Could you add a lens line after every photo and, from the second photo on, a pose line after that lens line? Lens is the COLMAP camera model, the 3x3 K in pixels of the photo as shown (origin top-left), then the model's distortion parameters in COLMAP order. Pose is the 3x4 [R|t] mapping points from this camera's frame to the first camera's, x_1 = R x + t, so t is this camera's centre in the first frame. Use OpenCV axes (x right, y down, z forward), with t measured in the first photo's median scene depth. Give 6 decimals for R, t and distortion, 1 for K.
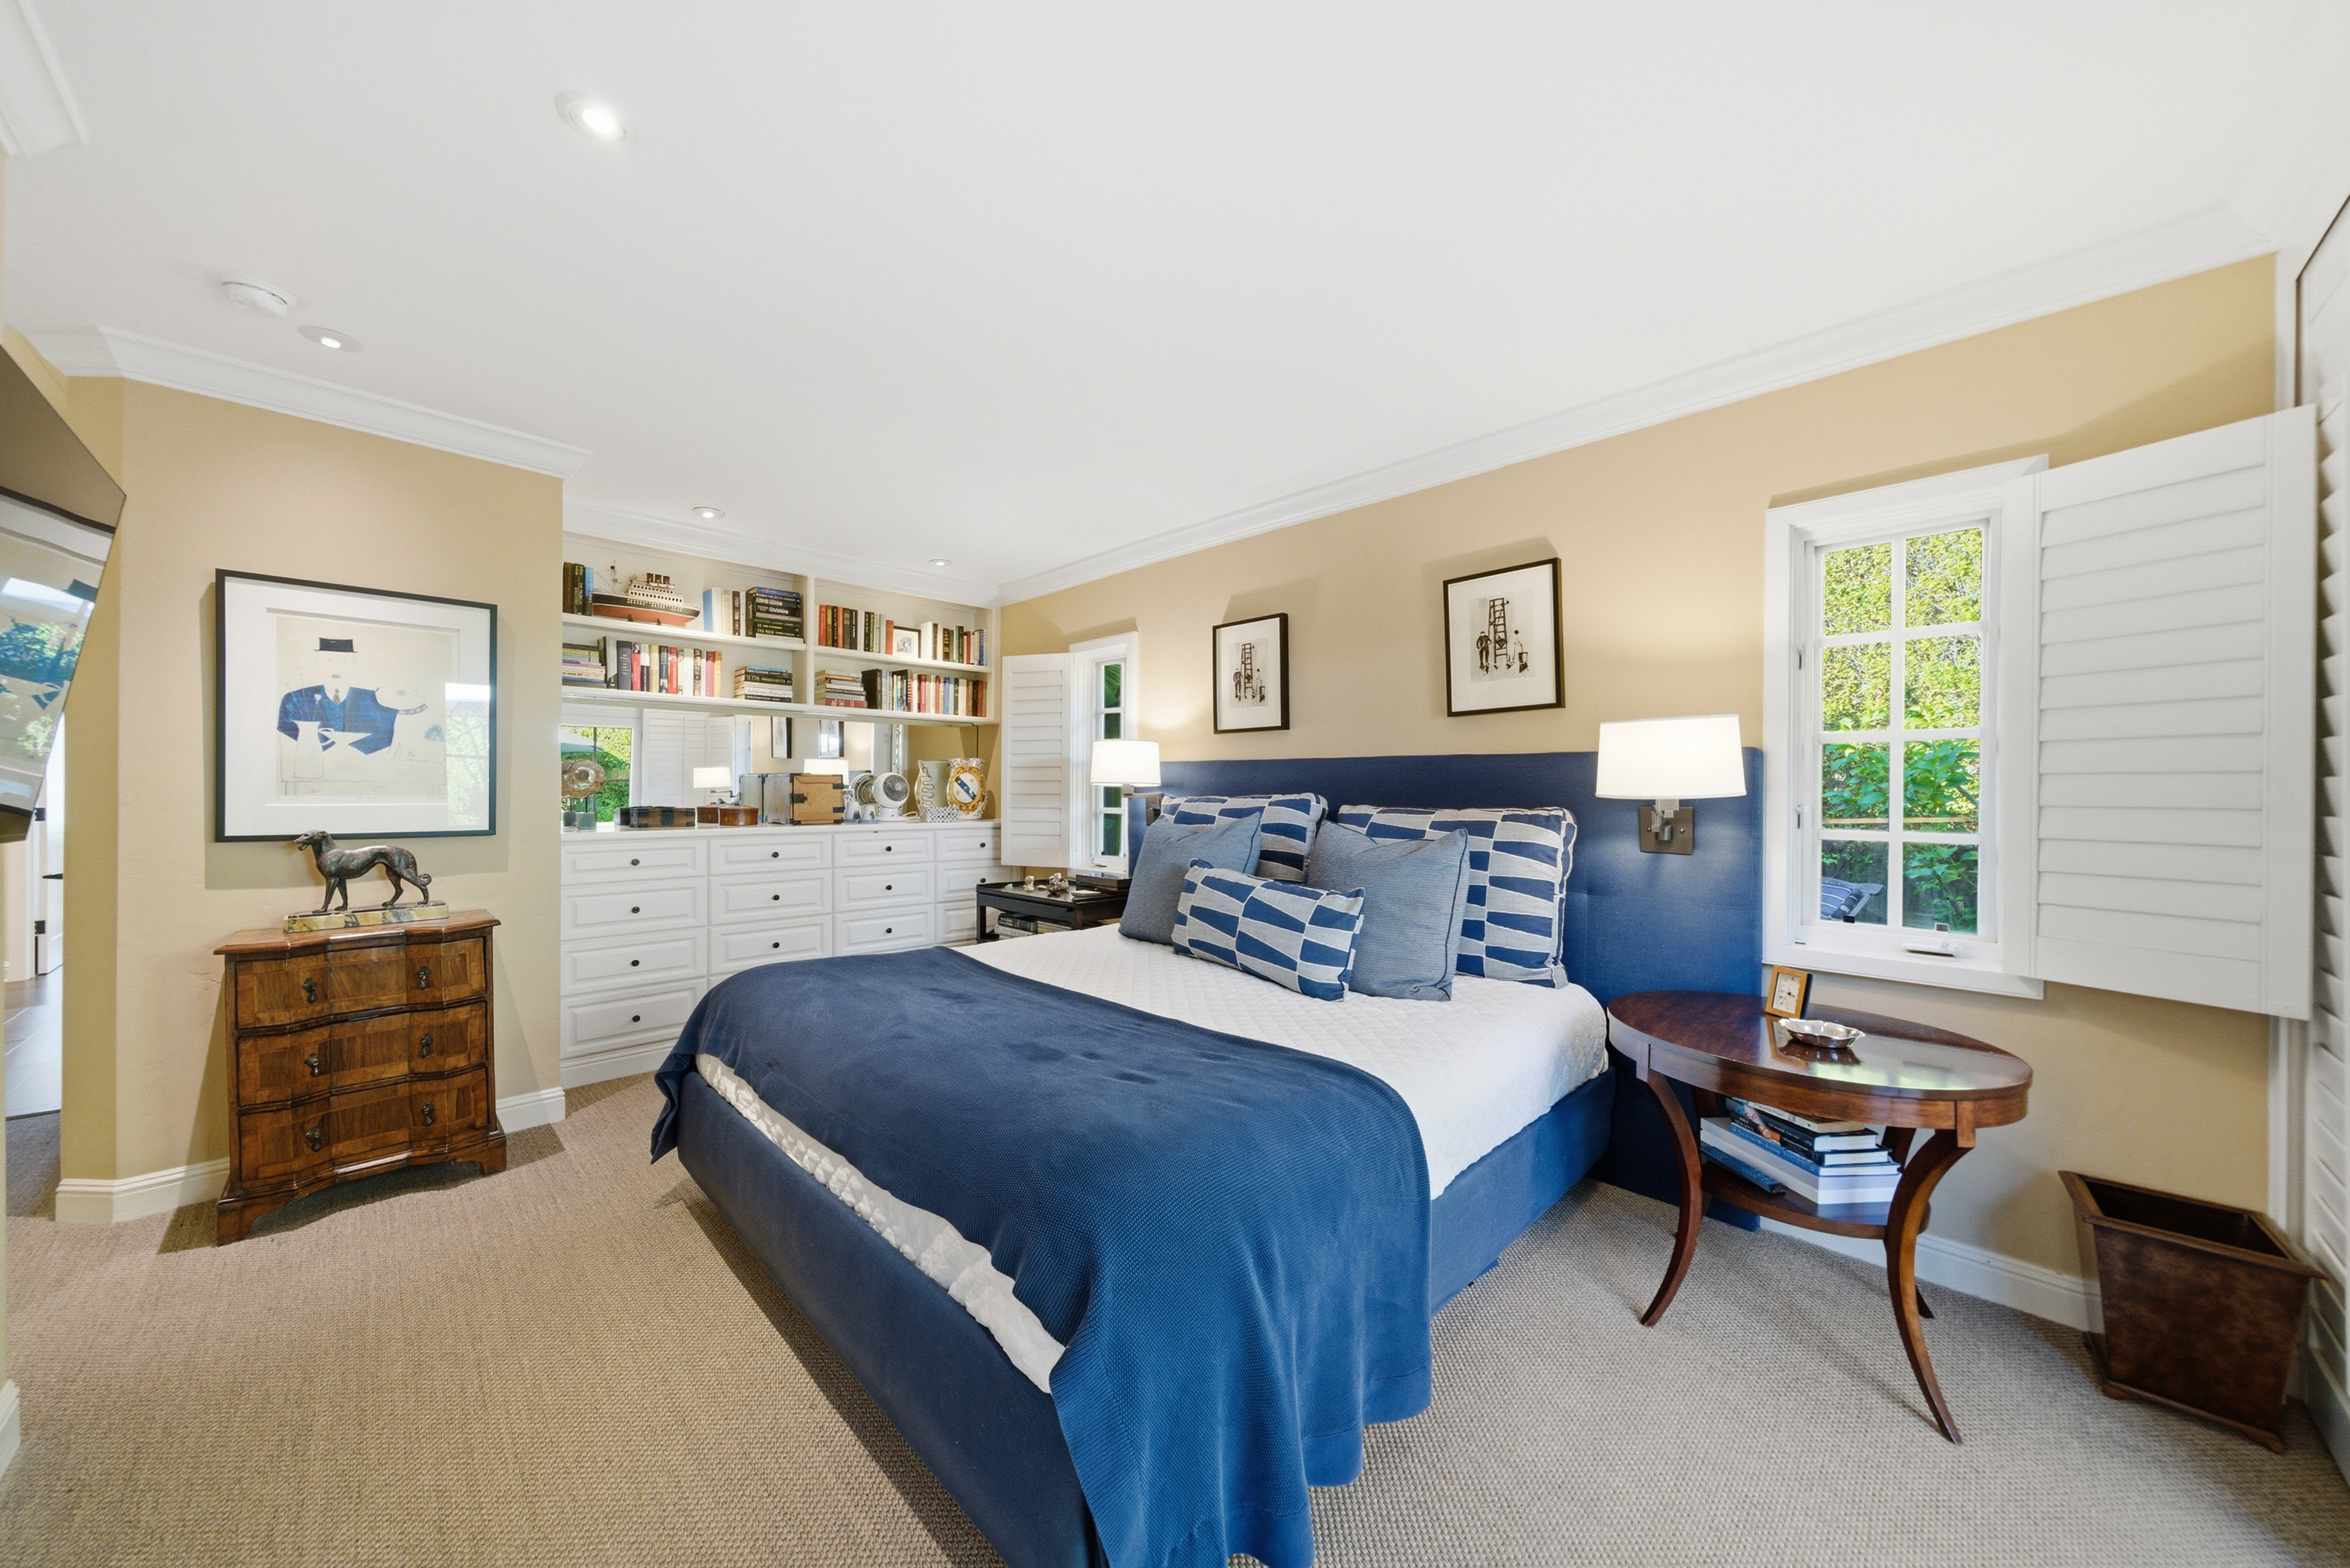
lens RADIAL K [[802.6, 0, 1153.7], [0, 802.6, 791.4], [0, 0, 1]] dist [-0.004257, 0.001215]
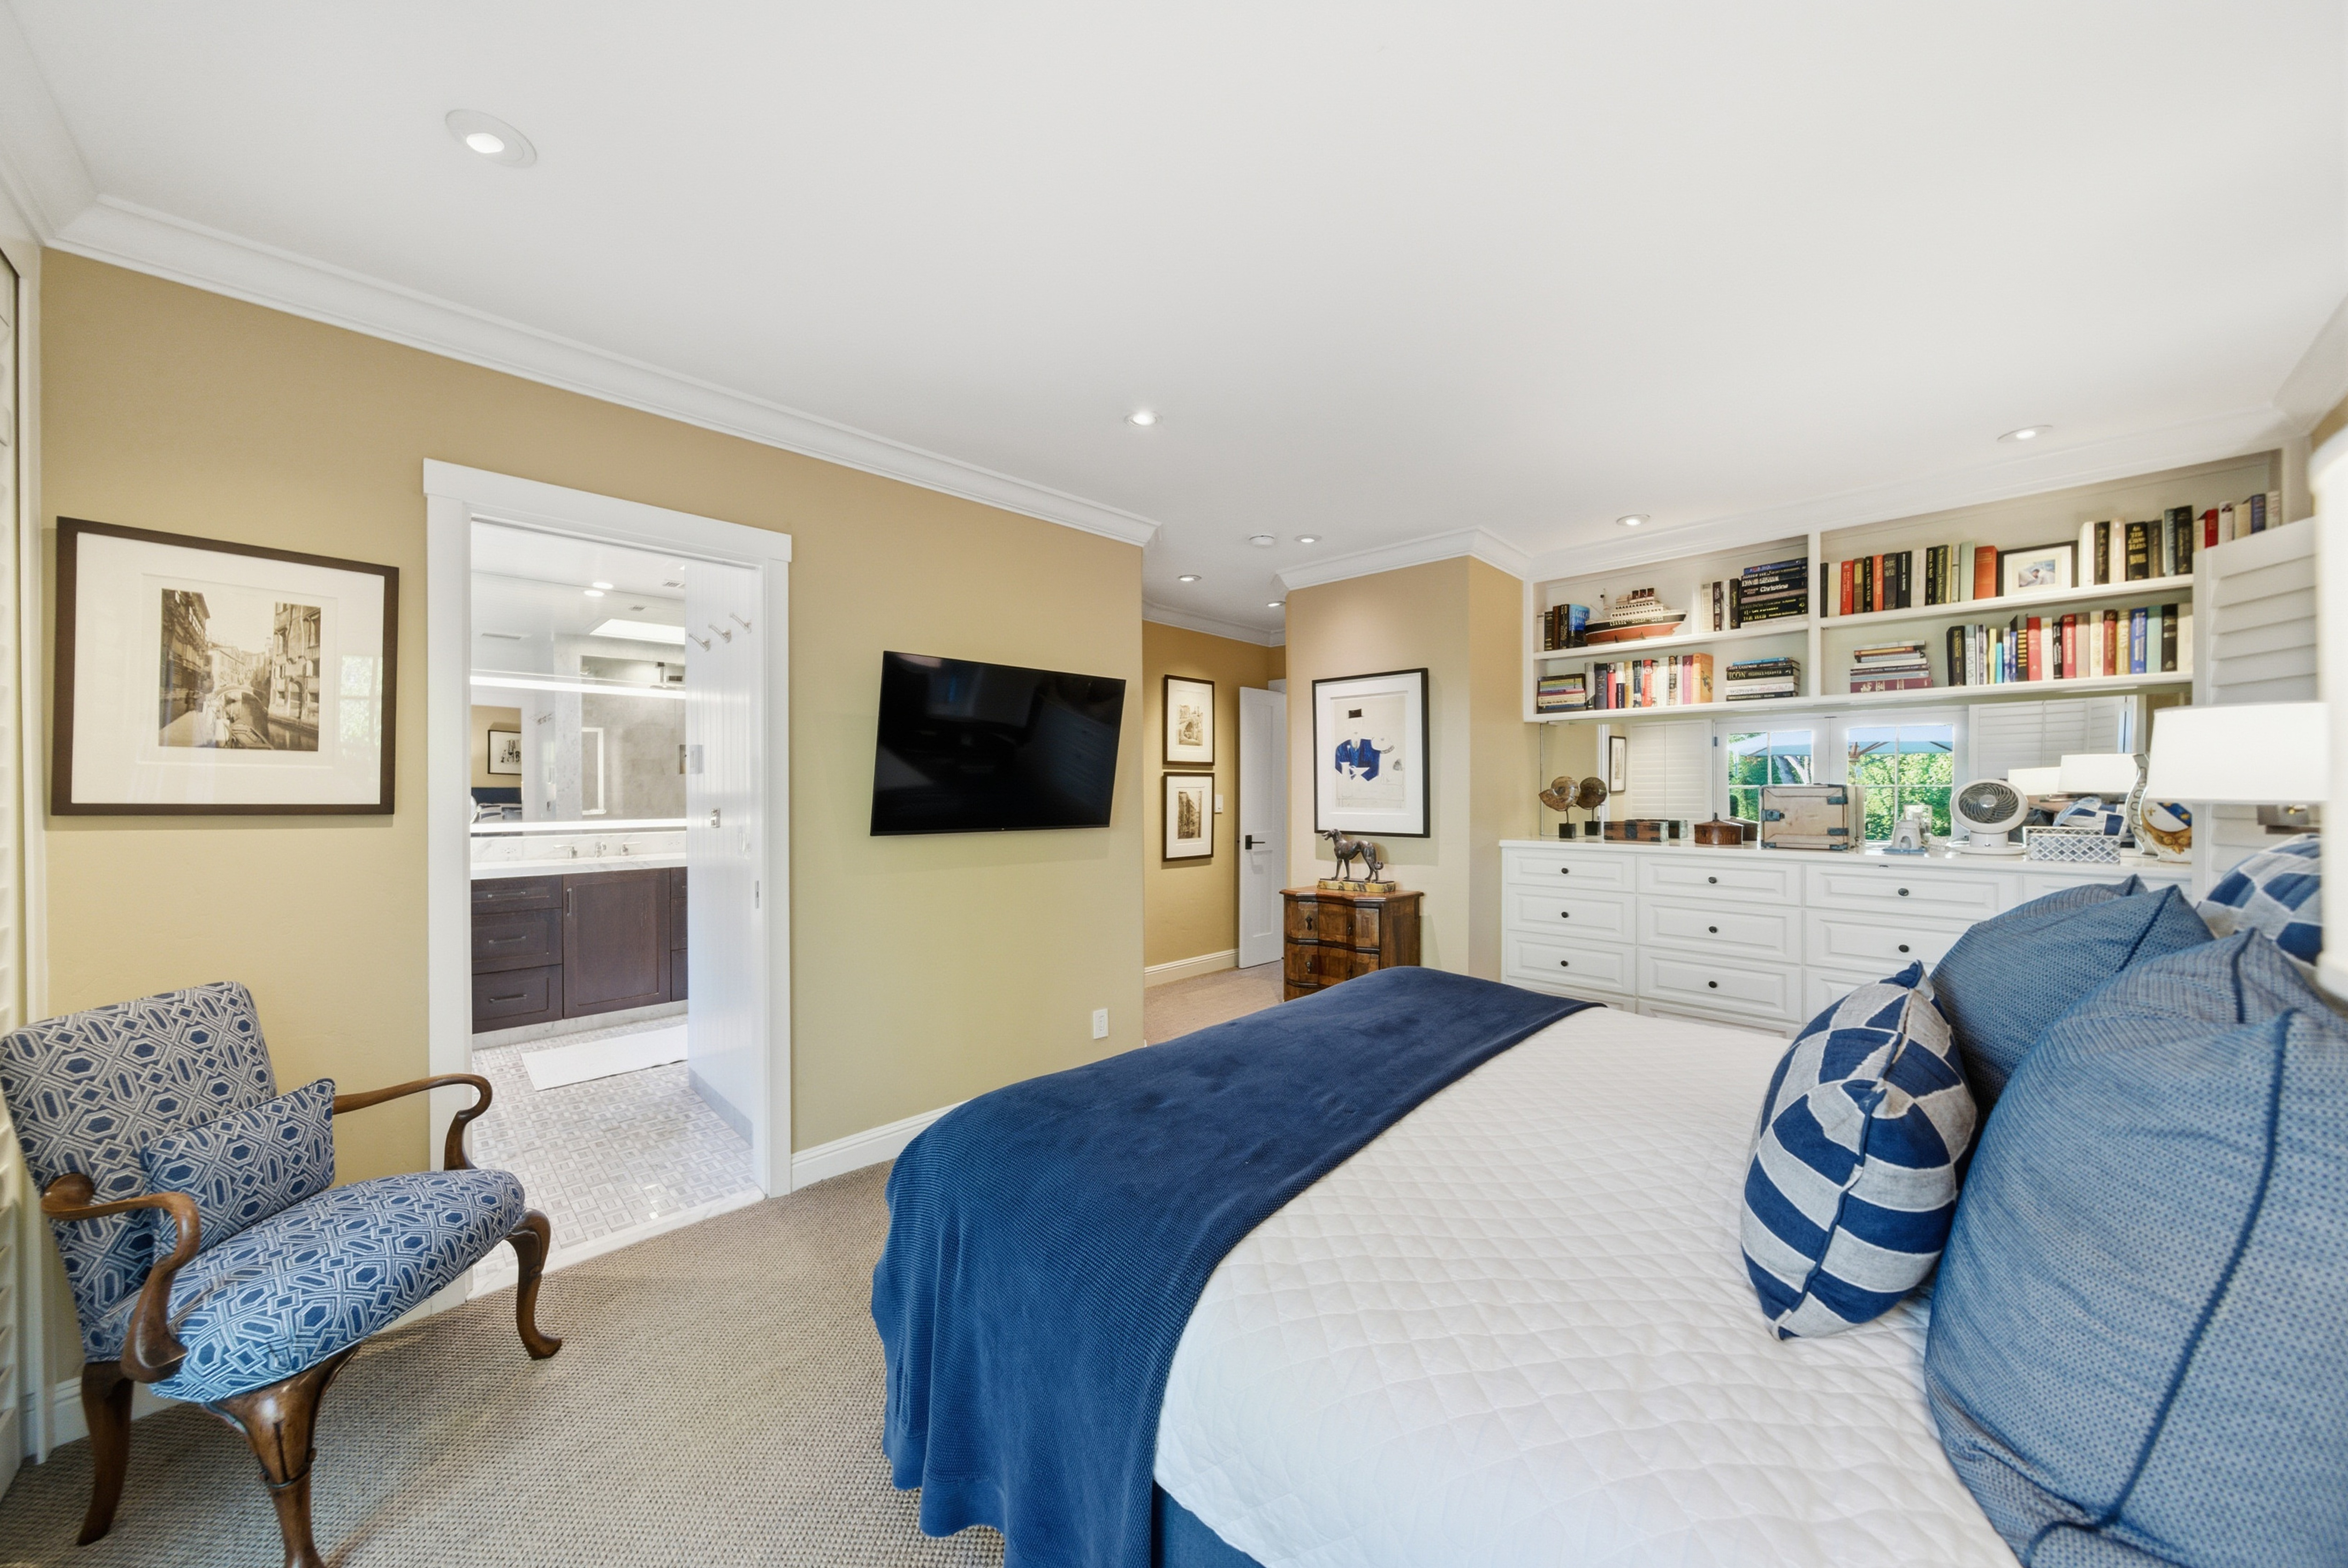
lens RADIAL K [[801.9, 0, 1152.3], [0, 801.9, 789.2], [0, 0, 1]] dist [-0.004257, 0.001215]
pose [[0.005162, -0.006391, -0.999966, 0.389393], [0.000345, 0.999980, -0.006389, -0.013639], [0.999987, -0.000312, 0.005164, 0.388930]]
